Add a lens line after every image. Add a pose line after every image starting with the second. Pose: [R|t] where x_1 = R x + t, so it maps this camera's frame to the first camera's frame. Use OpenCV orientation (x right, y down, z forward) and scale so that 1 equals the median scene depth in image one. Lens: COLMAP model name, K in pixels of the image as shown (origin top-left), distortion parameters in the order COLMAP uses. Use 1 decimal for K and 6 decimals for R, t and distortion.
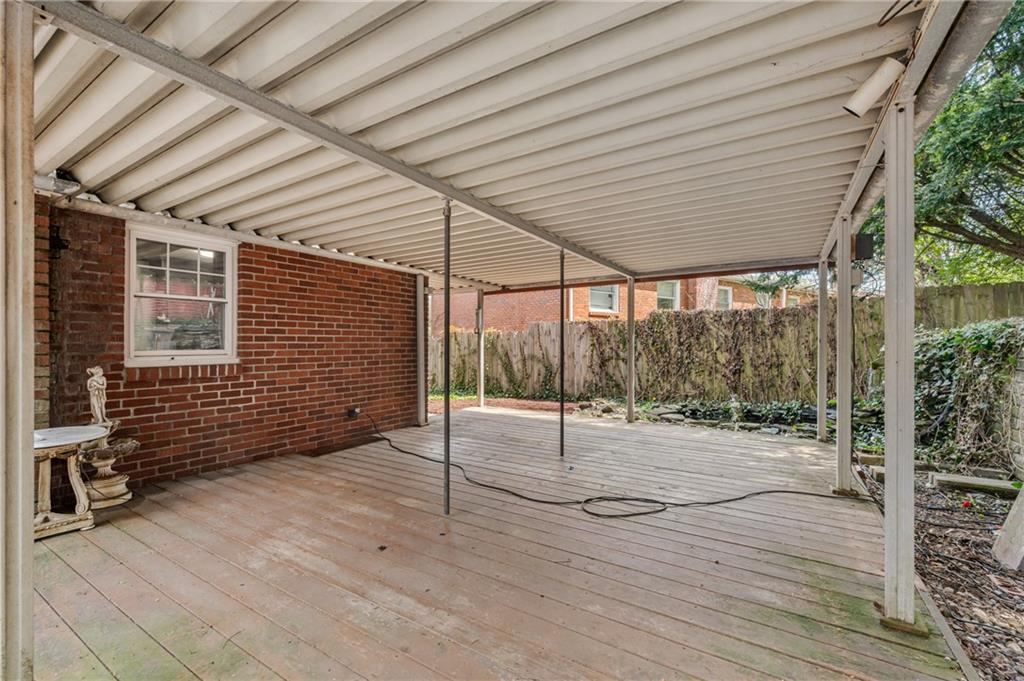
lens RADIAL K [[437.1, 0, 509.8], [0, 437.1, 343.6], [0, 0, 1]] dist [-0.001098, -0.000067]
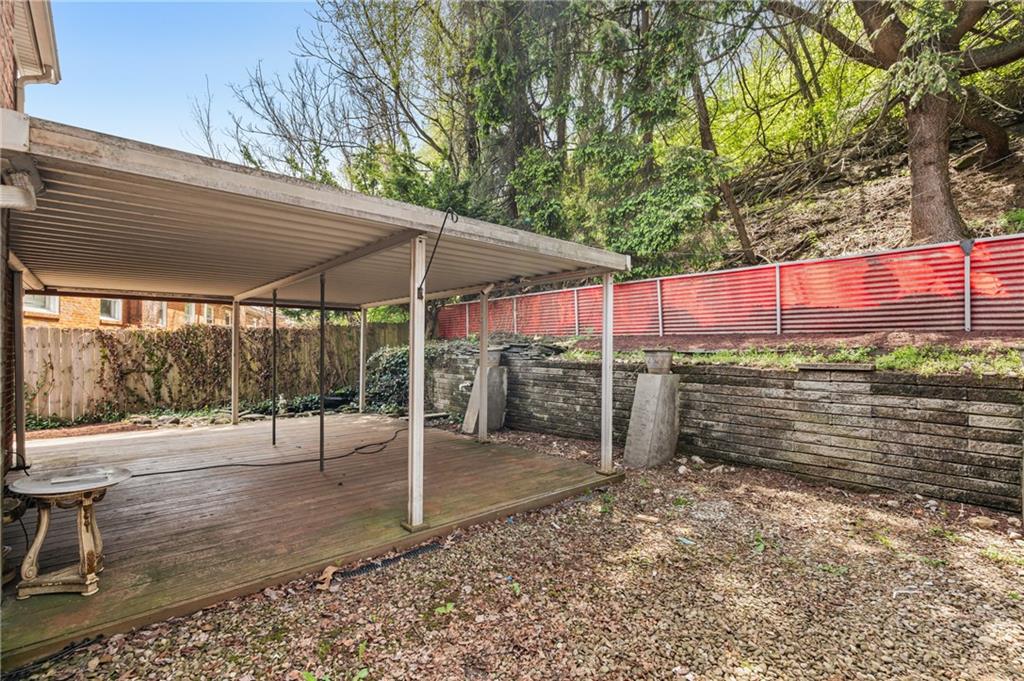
lens RADIAL K [[466.3, 0, 510.6], [0, 466.3, 344.8], [0, 0, 1]] dist [-0.000337, -0.000043]
pose [[0.277696, 0.008733, 0.960629, -0.516179], [-0.004968, 0.999958, -0.007654, -0.019677], [-0.960656, -0.002647, 0.277728, -0.041969]]
